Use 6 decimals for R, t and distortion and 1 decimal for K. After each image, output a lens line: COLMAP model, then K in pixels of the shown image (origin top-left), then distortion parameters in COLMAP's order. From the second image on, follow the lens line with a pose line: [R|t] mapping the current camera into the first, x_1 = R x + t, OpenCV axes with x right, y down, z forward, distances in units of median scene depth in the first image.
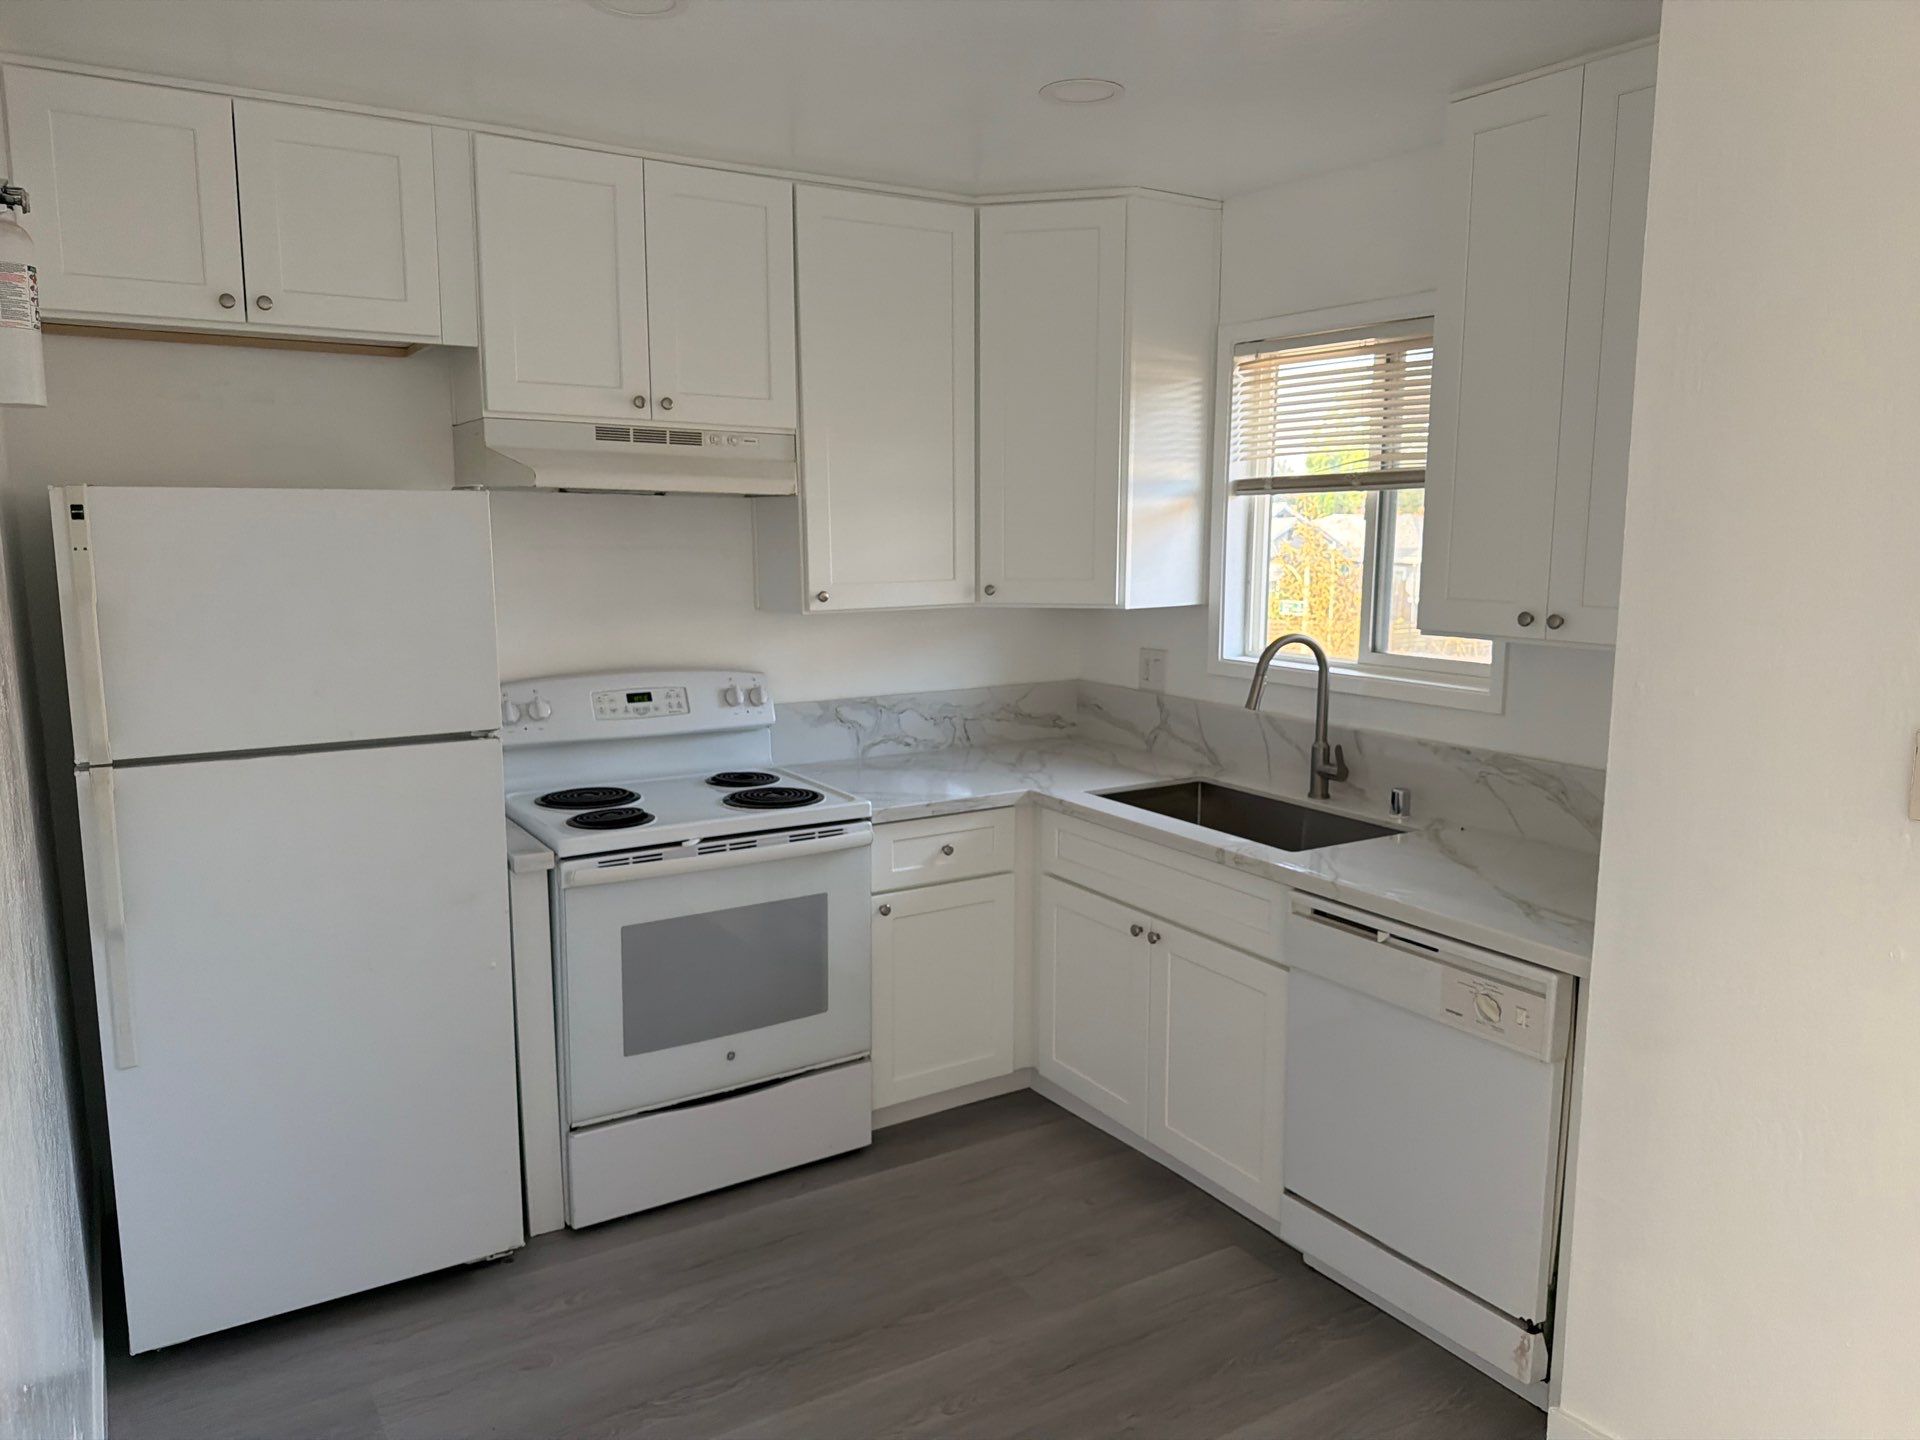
lens RADIAL K [[1359.1, 0, 976.3], [0, 1359.1, 717.9], [0, 0, 1]] dist [0.040497, -0.058575]
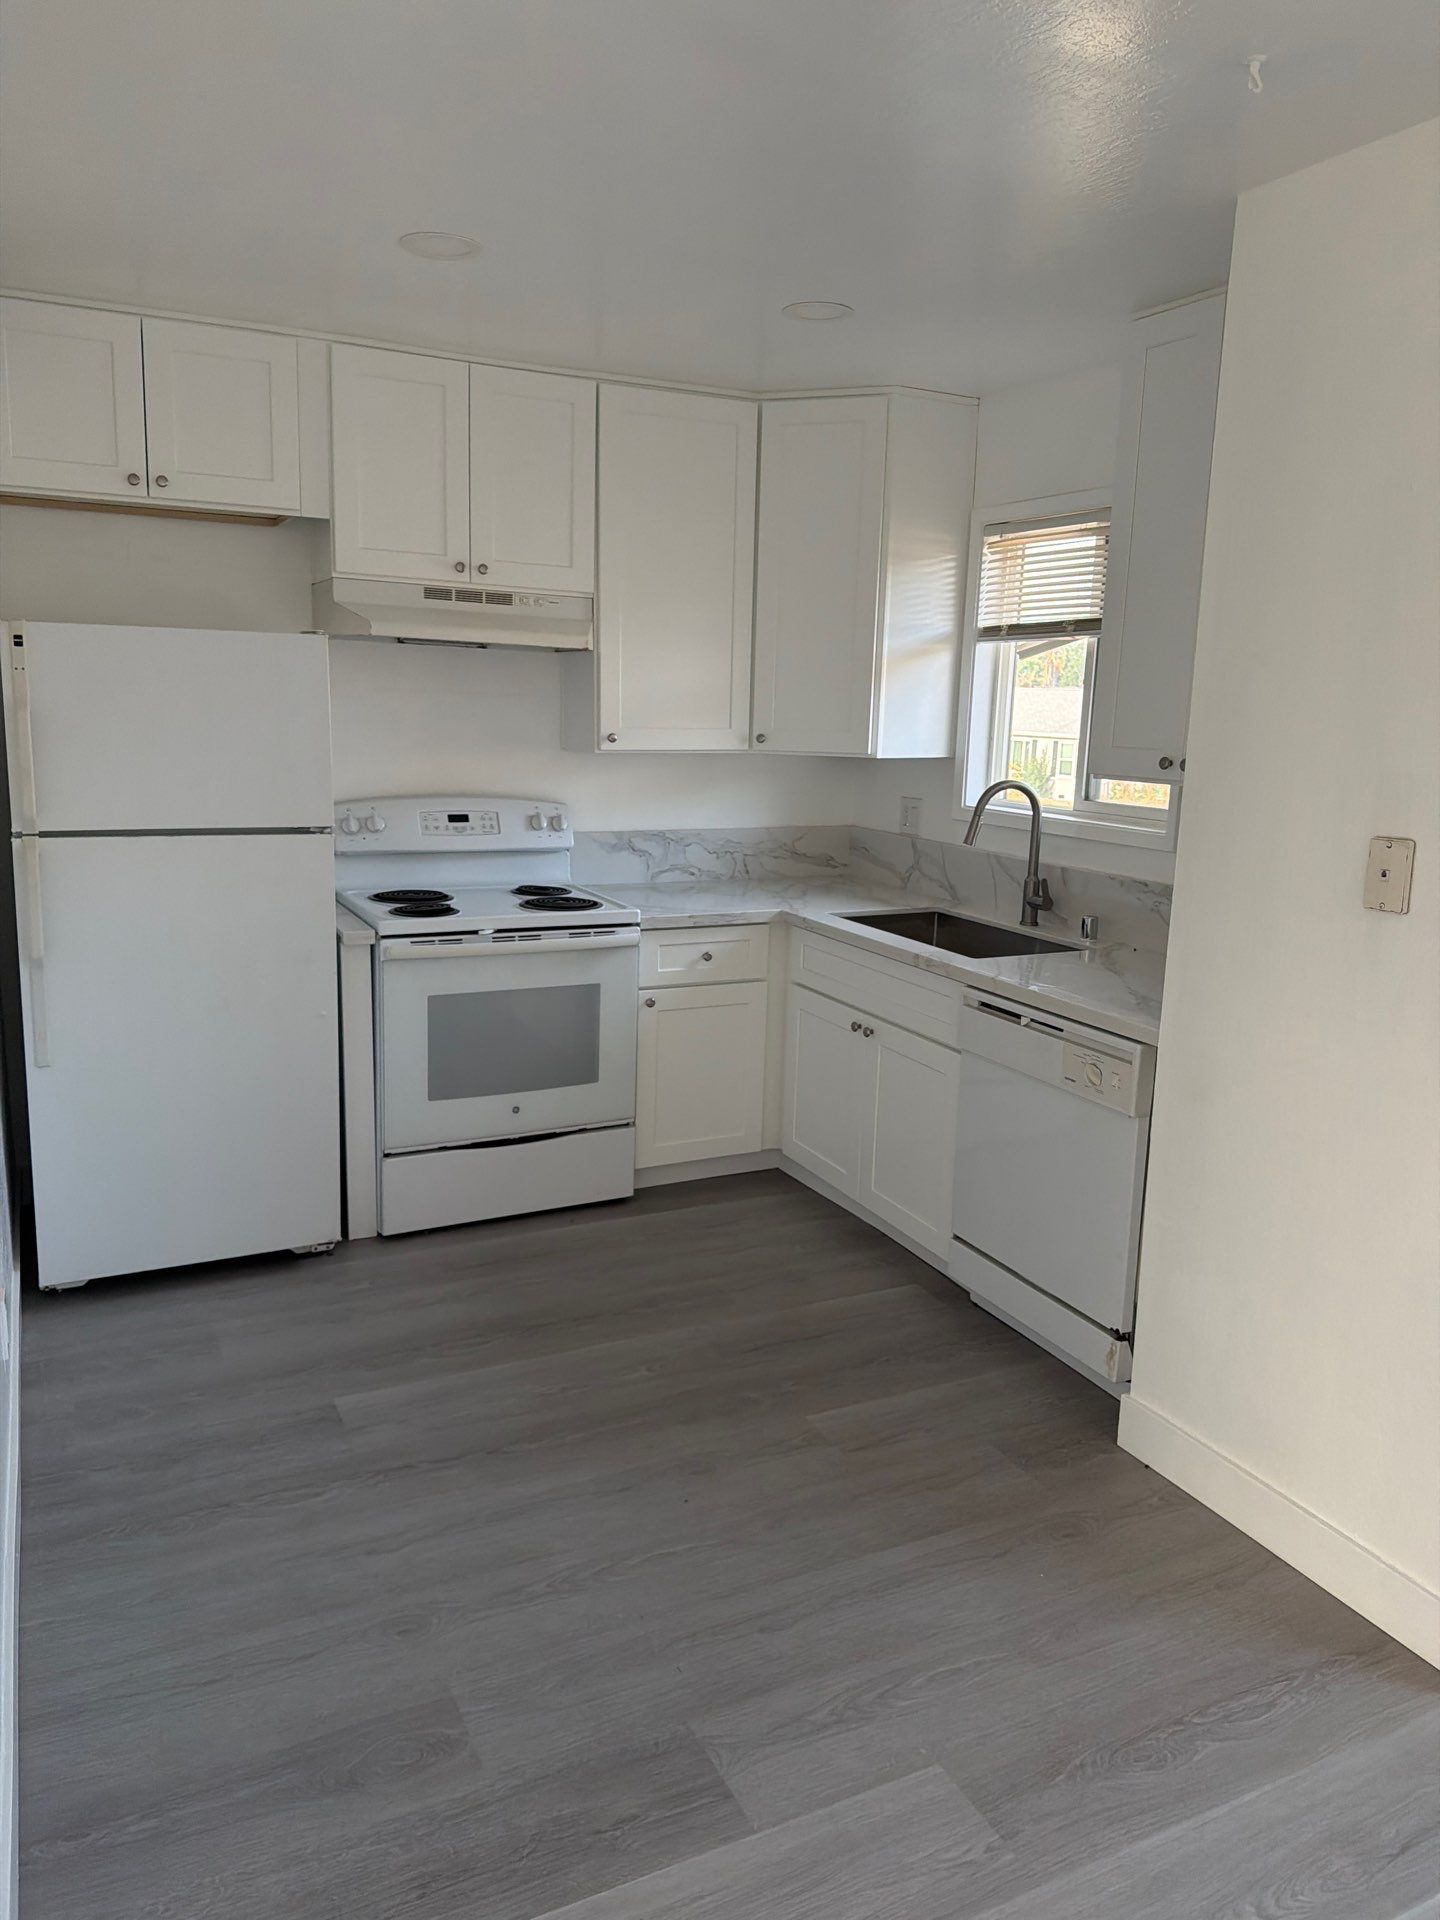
lens RADIAL K [[1359.1, 0, 727.8], [0, 1359.1, 951.2], [0, 0, 1]] dist [0.040497, -0.058575]
pose [[0.993914, 0.045206, -0.100457, 0.126344], [-0.041644, 0.998437, 0.037275, 0.053028], [0.101985, -0.032864, 0.994243, -0.188371]]
